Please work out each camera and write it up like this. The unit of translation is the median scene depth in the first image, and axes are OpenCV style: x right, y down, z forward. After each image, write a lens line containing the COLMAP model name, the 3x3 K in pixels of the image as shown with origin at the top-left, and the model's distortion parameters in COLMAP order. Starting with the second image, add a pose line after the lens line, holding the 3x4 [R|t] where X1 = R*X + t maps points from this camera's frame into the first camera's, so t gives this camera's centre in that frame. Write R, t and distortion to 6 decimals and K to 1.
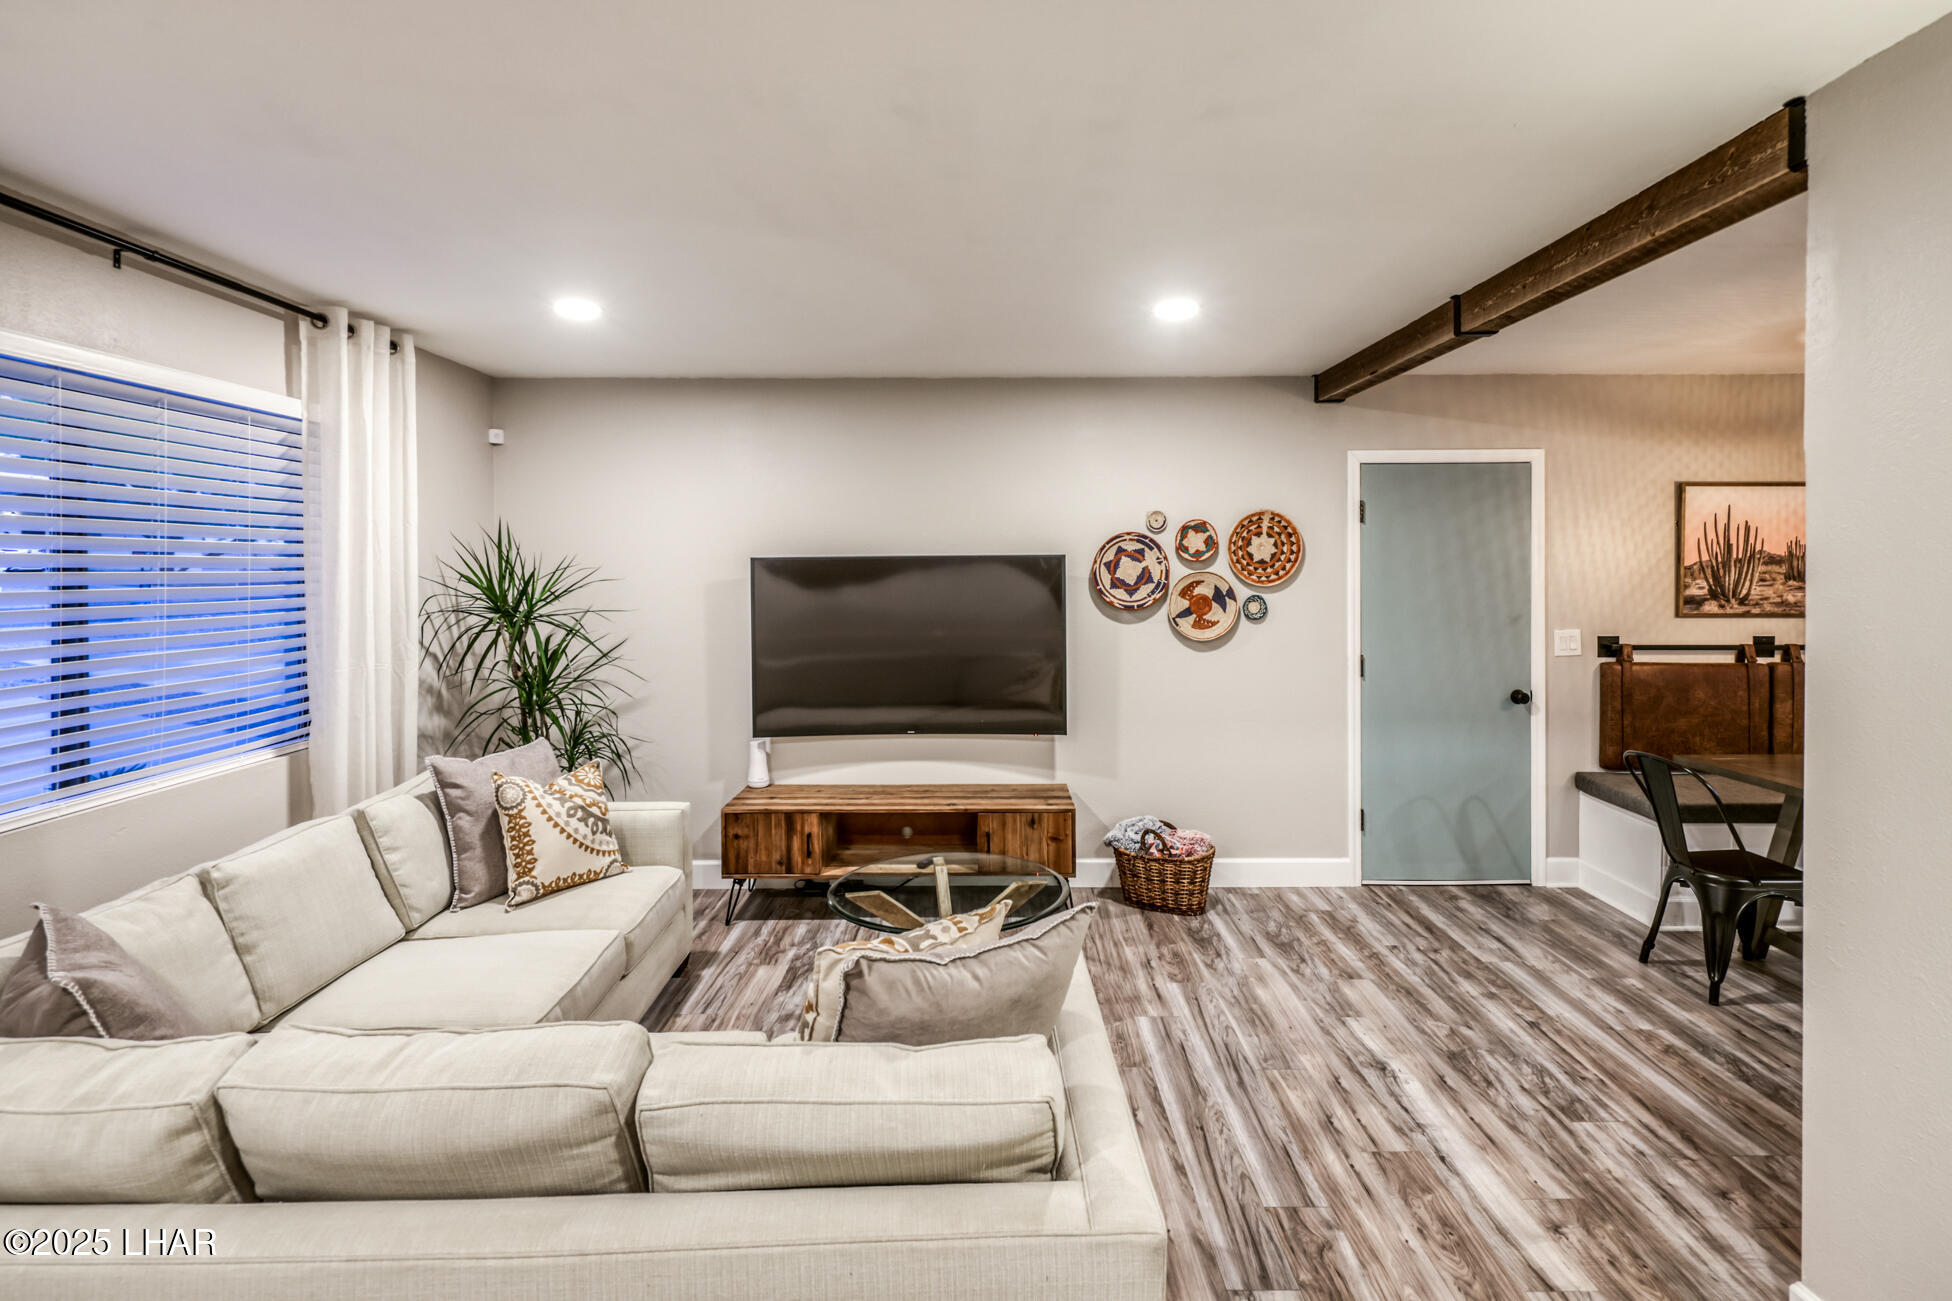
lens RADIAL K [[941.5, 0, 985.6], [0, 941.5, 572.5], [0, 0, 1]] dist [0.006957, -0.005077]
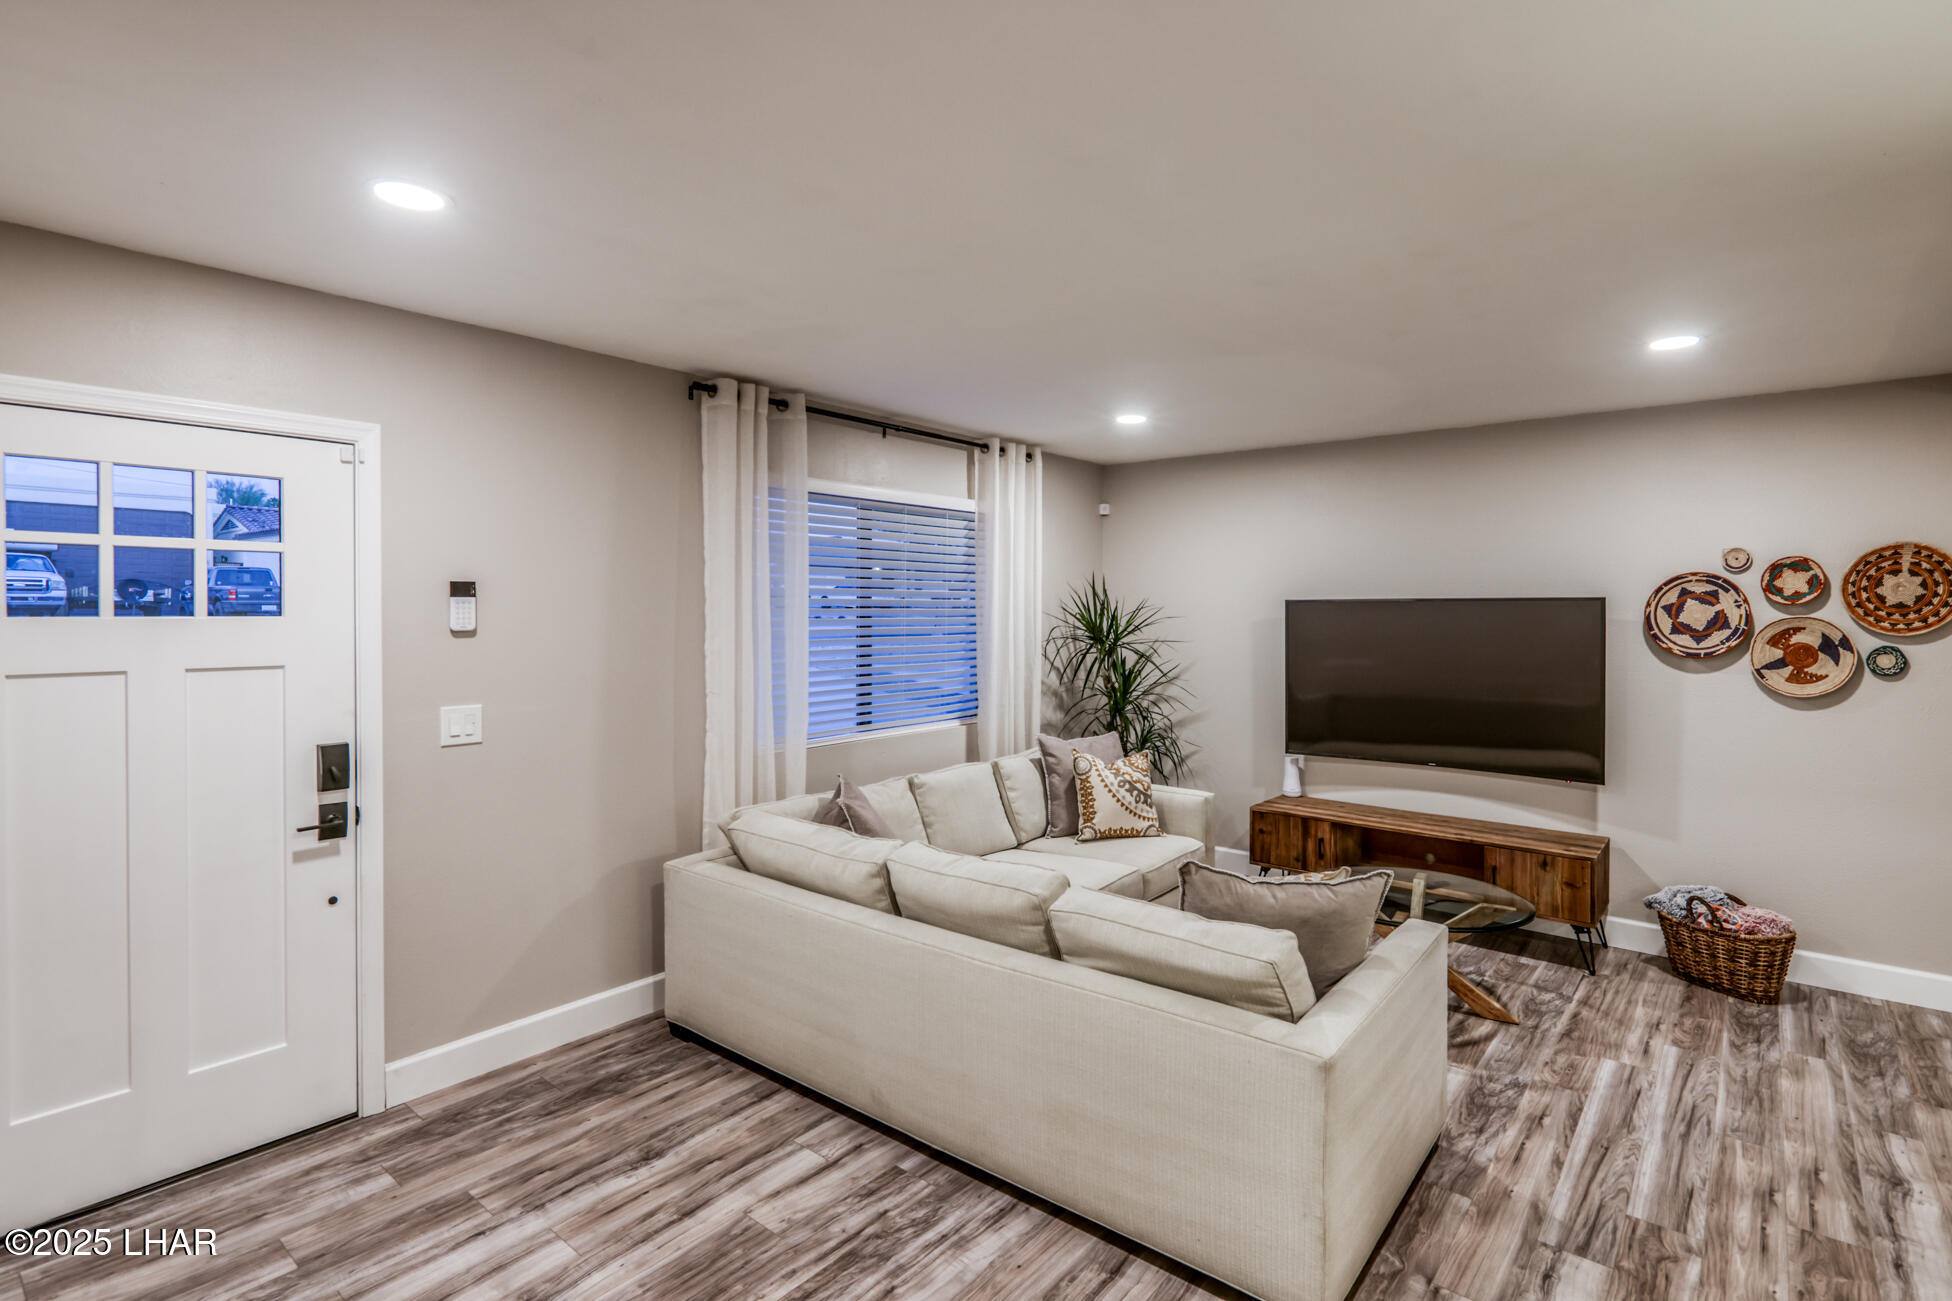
lens RADIAL K [[941.5, 0, 983.1], [0, 941.5, 620.7], [0, 0, 1]] dist [0.006957, -0.005077]
pose [[0.769292, 0.015185, -0.638717, 0.228314], [-0.009478, 0.999879, 0.012356, -0.001101], [0.638827, -0.003452, 0.769342, -0.156112]]
